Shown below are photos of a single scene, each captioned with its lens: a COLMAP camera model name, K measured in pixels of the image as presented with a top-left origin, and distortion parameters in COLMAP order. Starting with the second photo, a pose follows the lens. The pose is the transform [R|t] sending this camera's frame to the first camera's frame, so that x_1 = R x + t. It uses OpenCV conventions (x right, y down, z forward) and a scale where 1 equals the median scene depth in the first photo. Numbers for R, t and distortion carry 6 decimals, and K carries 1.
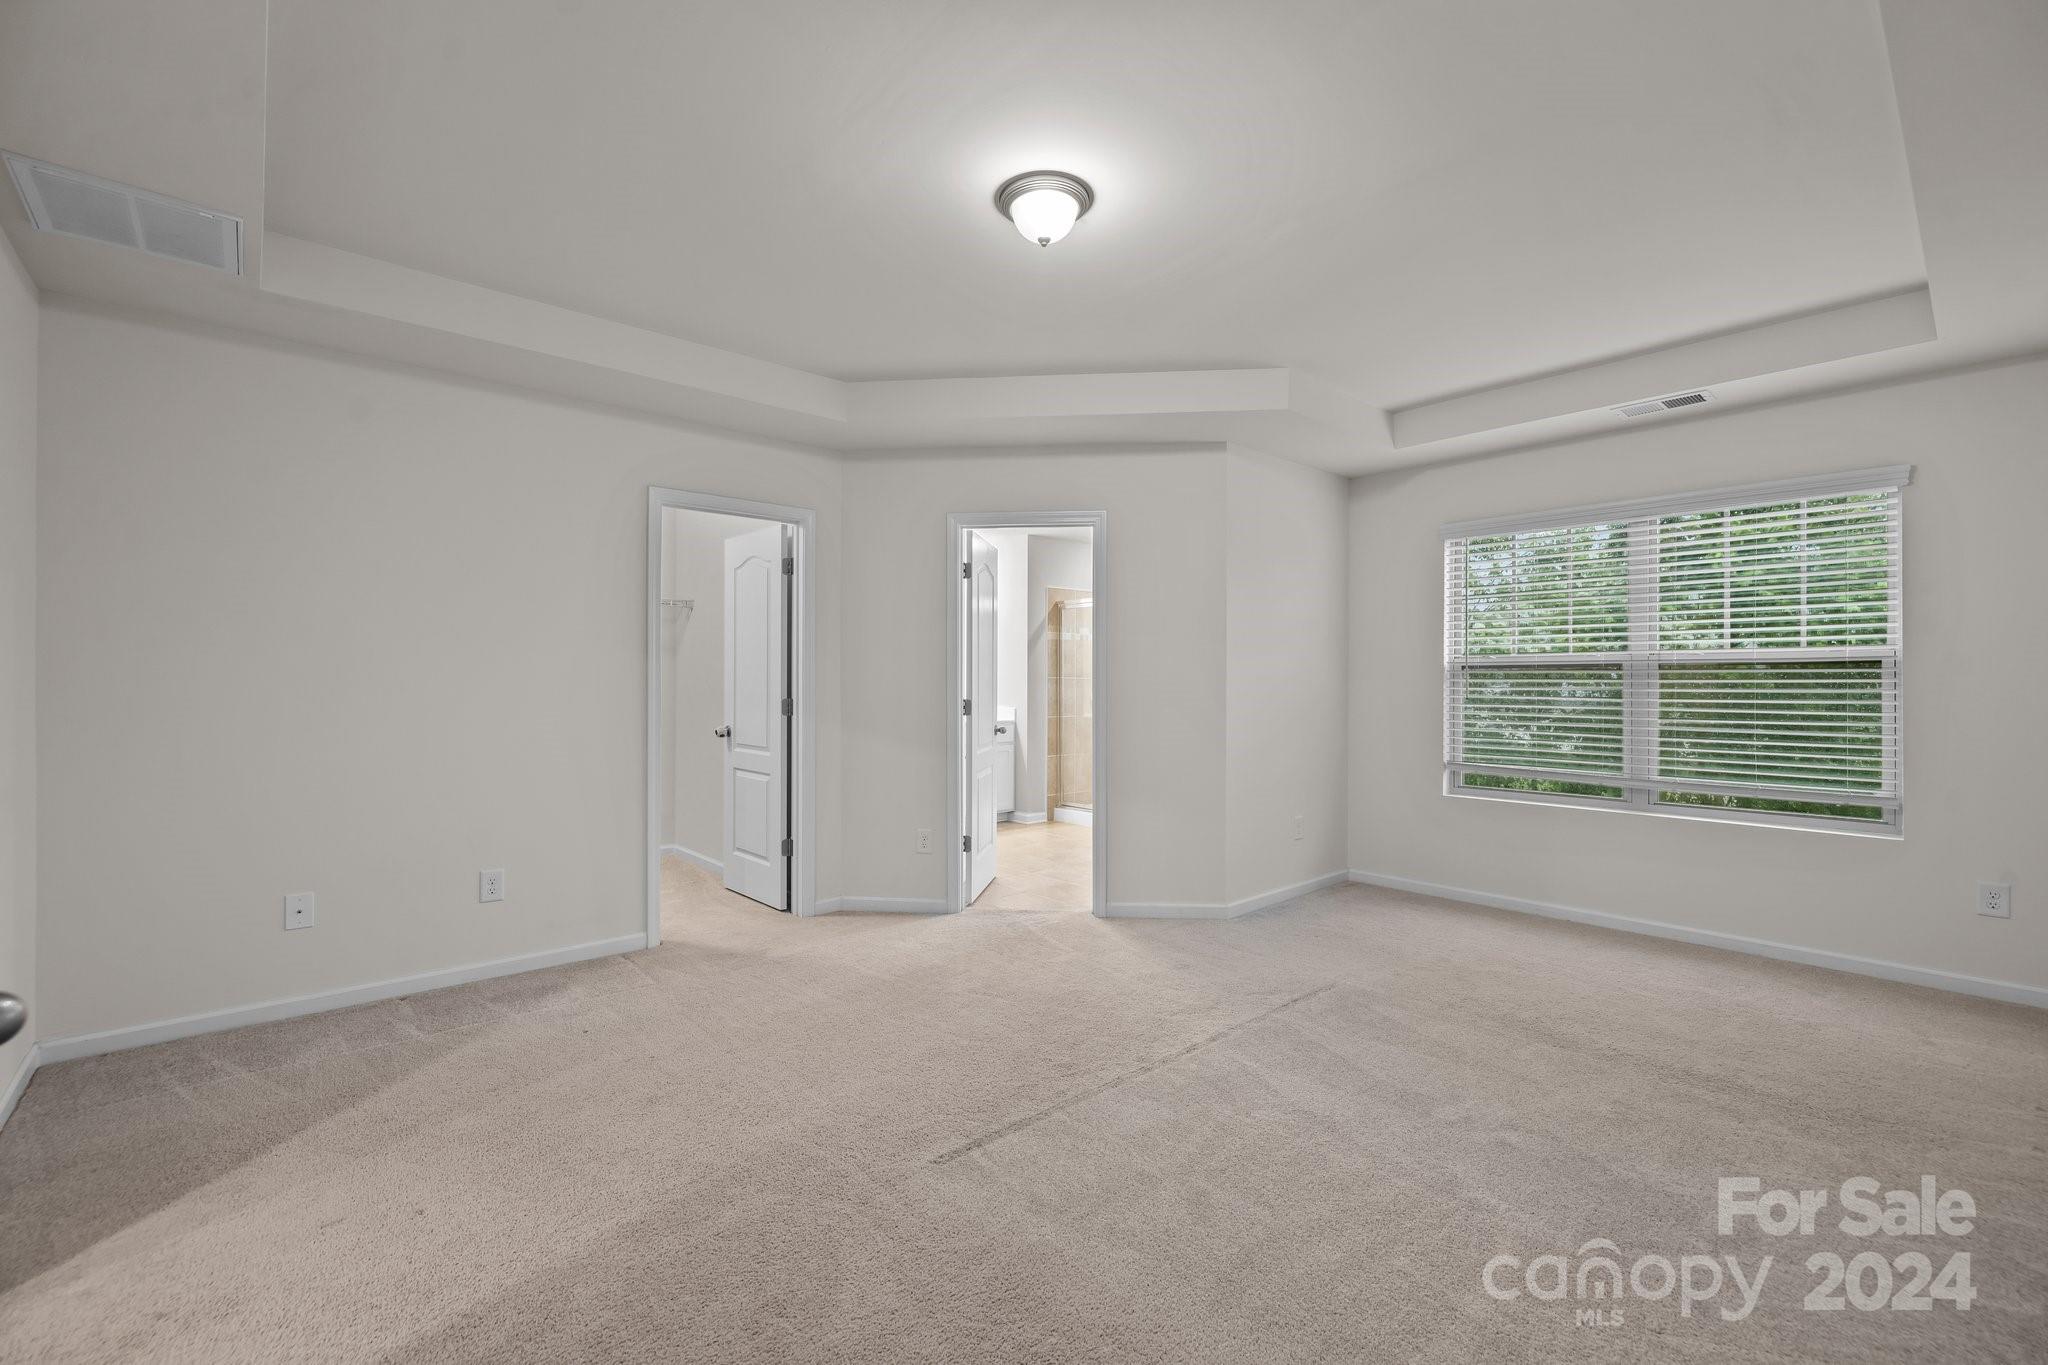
lens RADIAL K [[859.6, 0, 1023.8], [0, 859.6, 691.2], [0, 0, 1]] dist [0.003536, 0.000010]
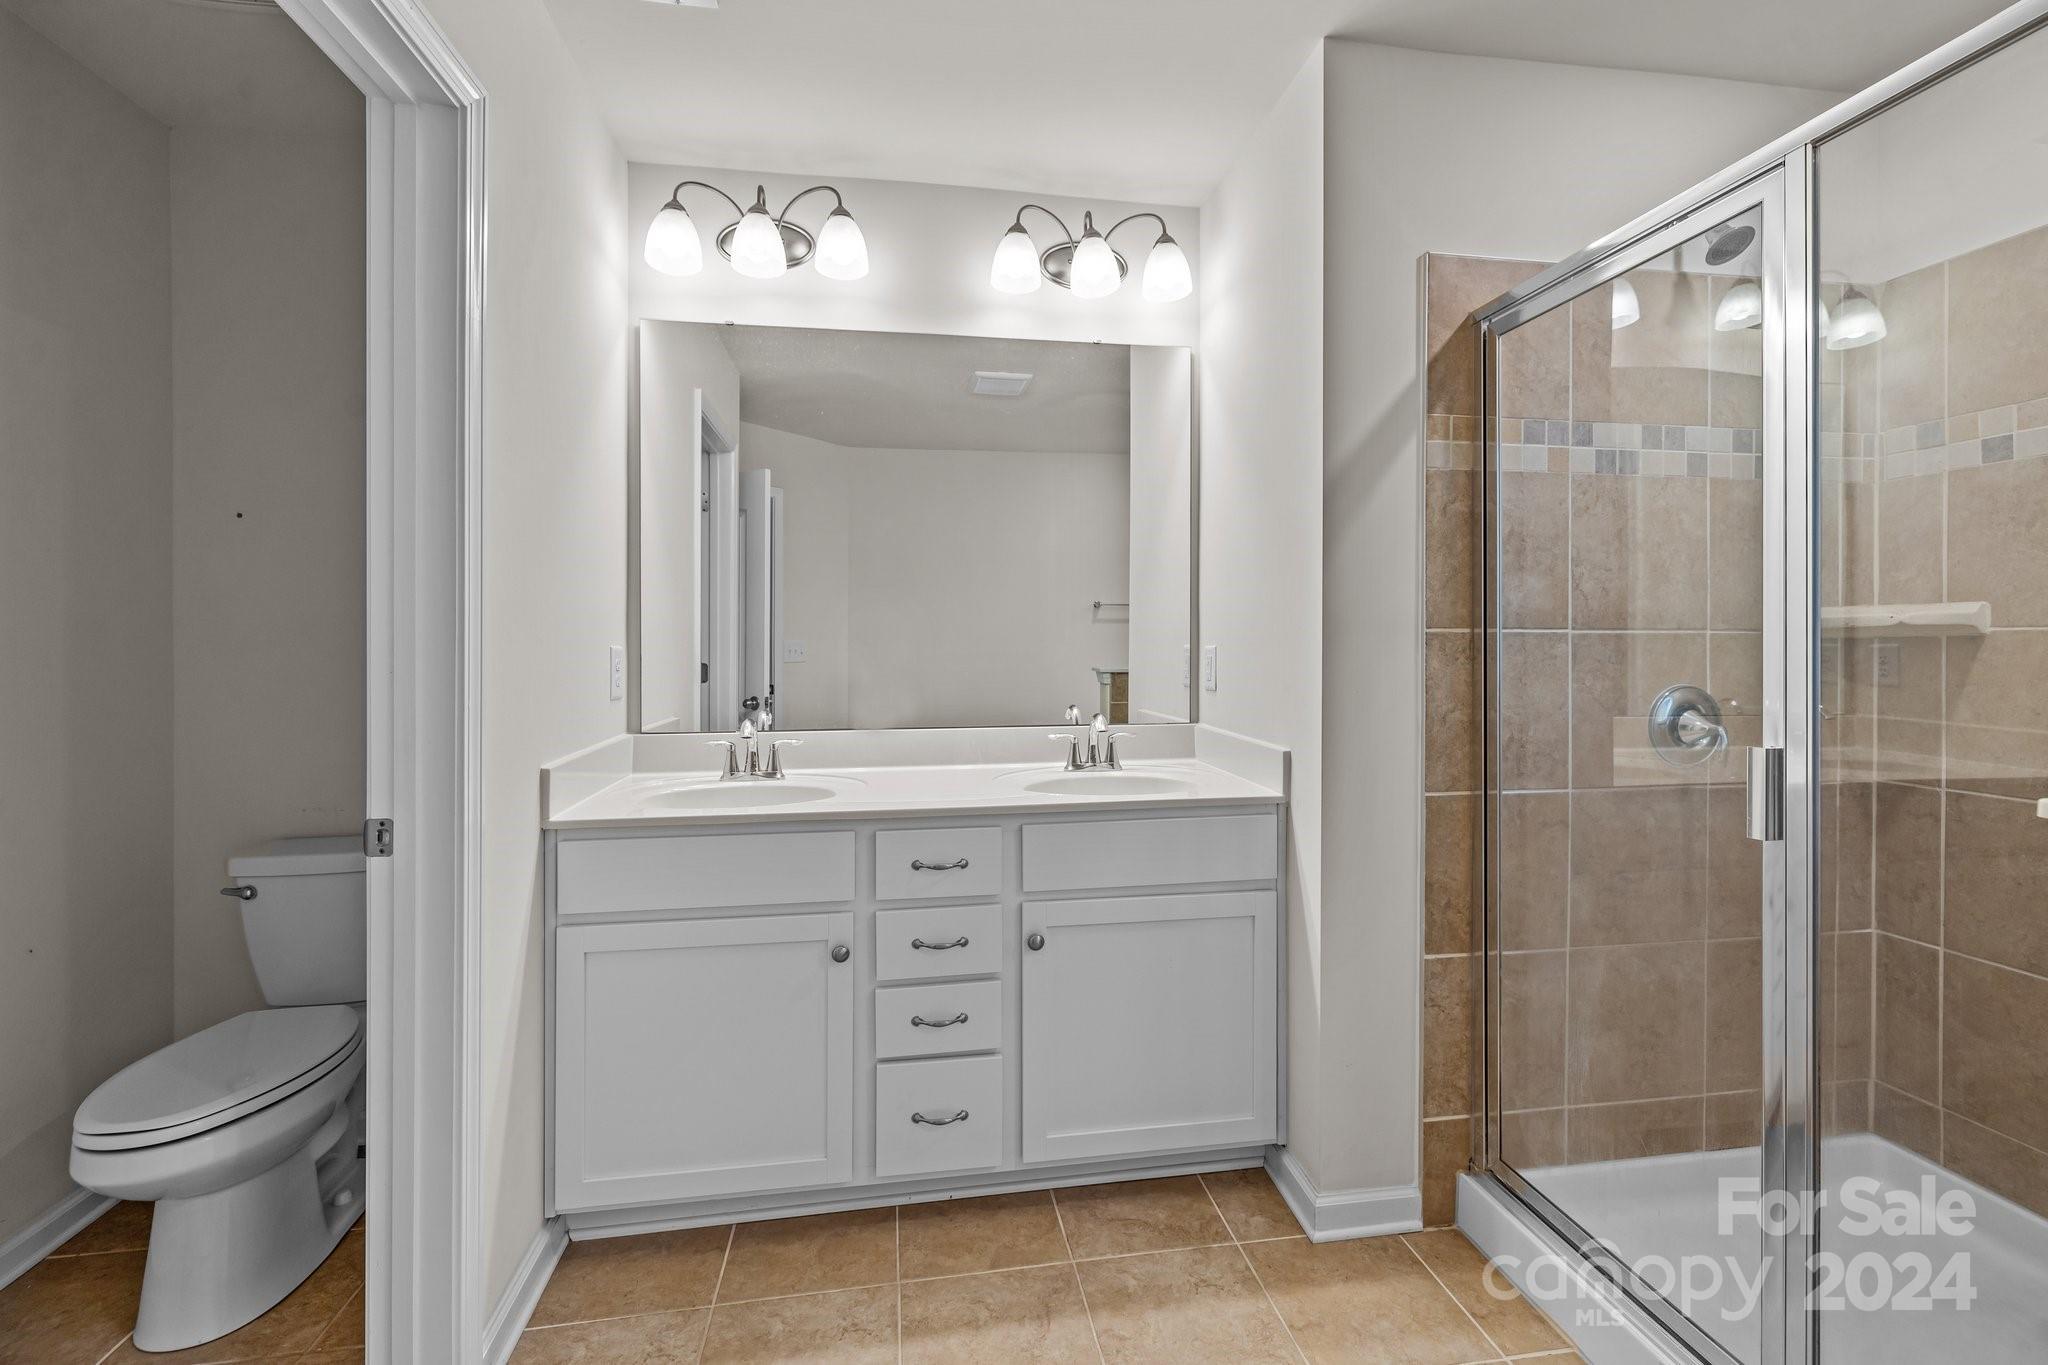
lens RADIAL K [[874.9, 0, 1026.2], [0, 874.9, 649.0], [0, 0, 1]] dist [-0.000640, 0.000178]
pose [[0.841004, -0.004279, -0.541012, 0.111962], [0.000546, 0.999975, -0.007061, -0.014261], [0.541029, 0.005643, 0.840985, 1.242429]]
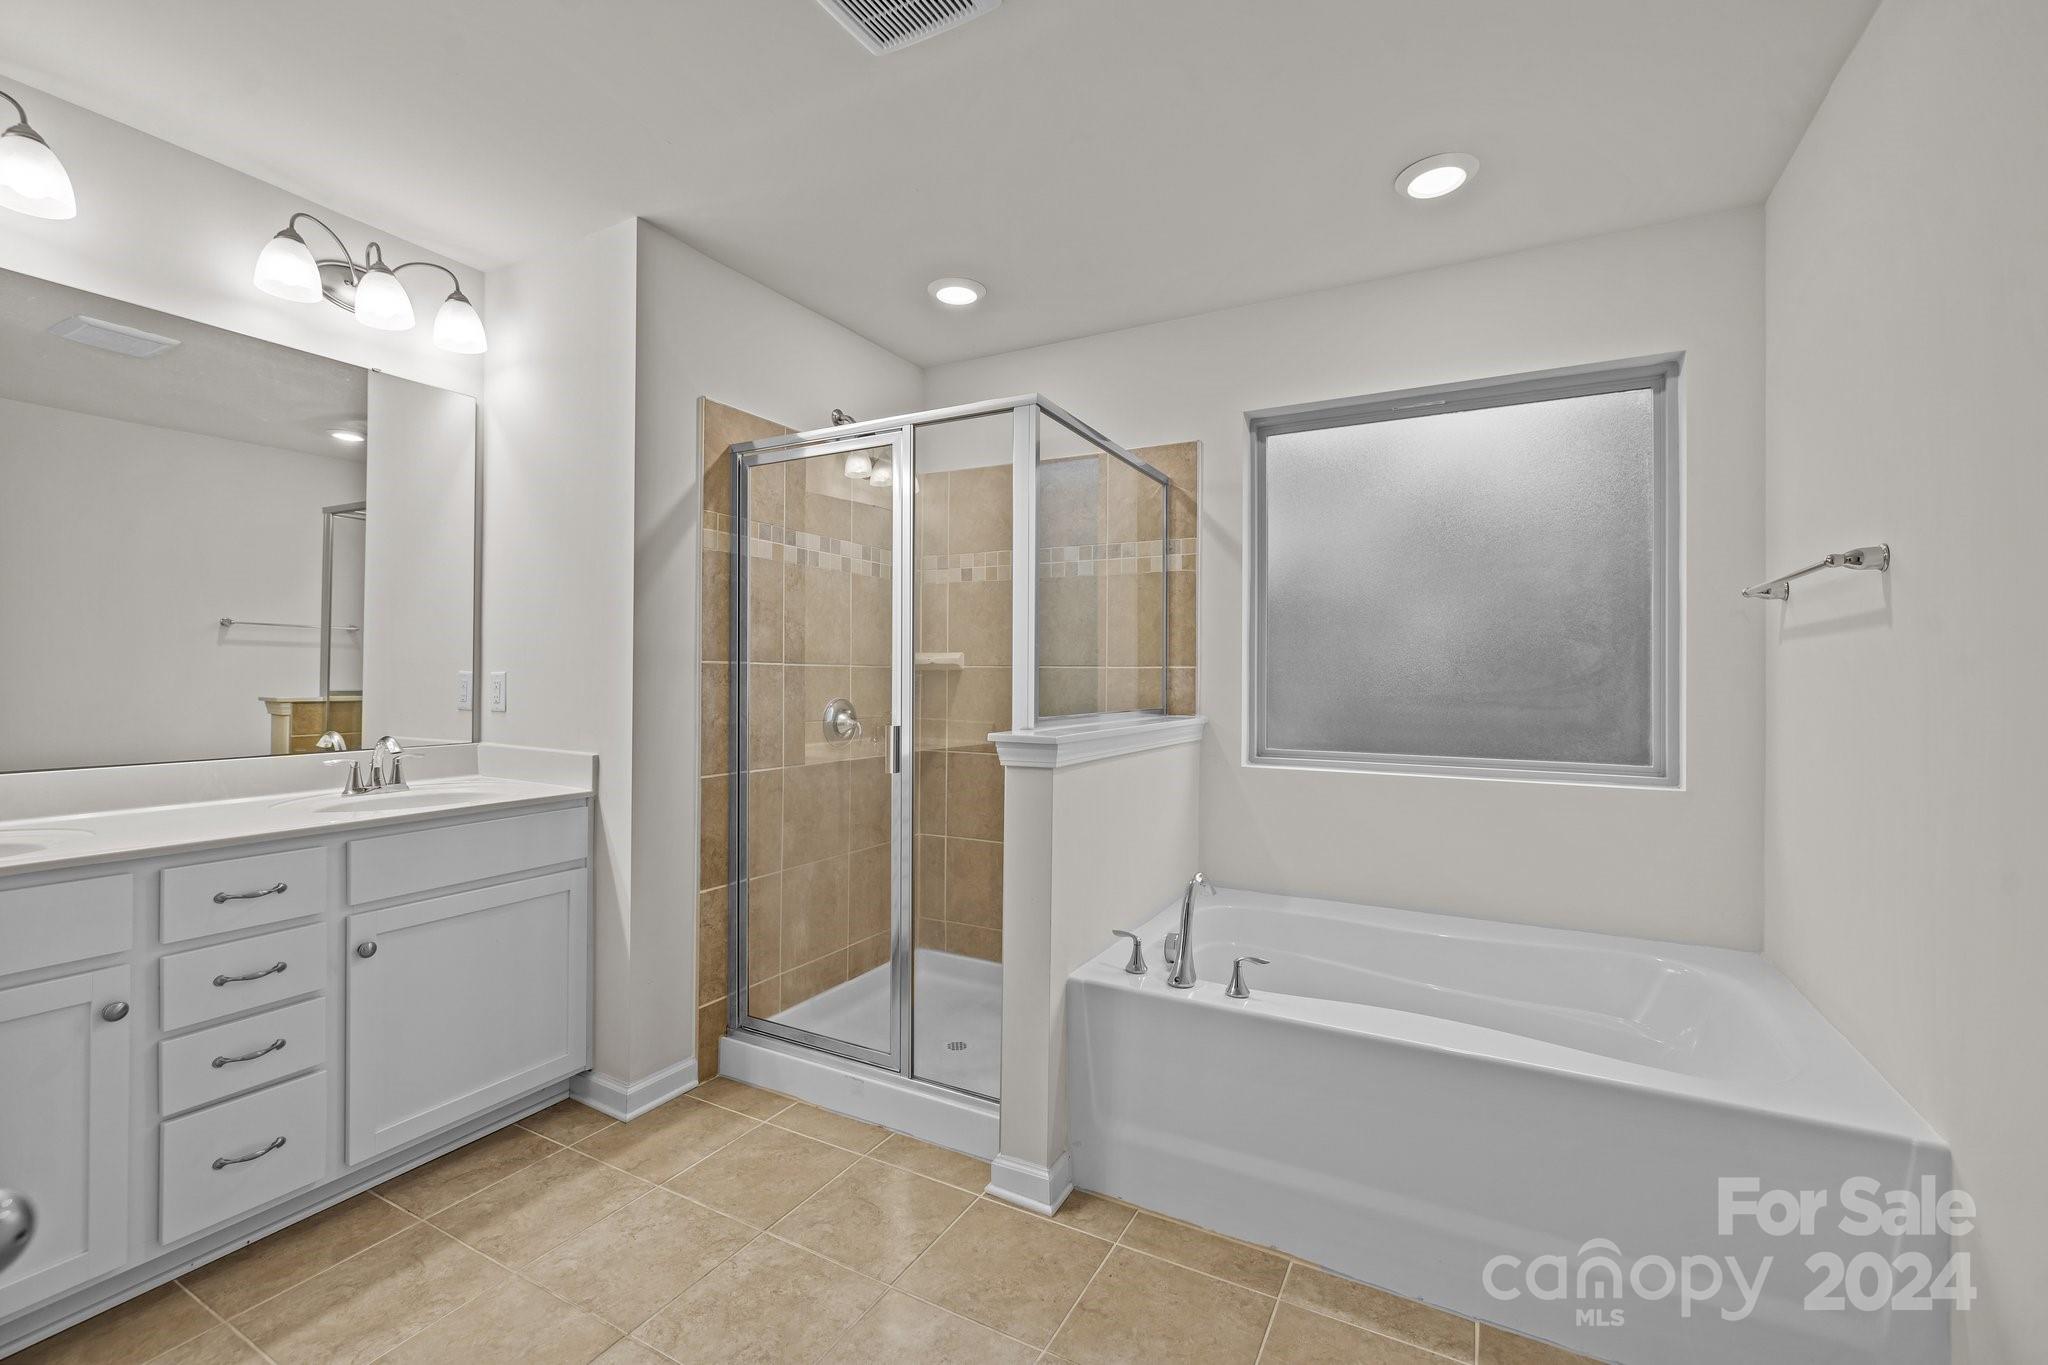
lens RADIAL K [[862.2, 0, 1017.4], [0, 862.2, 680.2], [0, 0, 1]] dist [-0.000484, -0.000190]
pose [[0.941666, -0.001512, 0.336545, 0.052204], [0.003338, 0.999983, -0.004848, -0.010109], [-0.336532, 0.005688, 0.941655, 1.077173]]
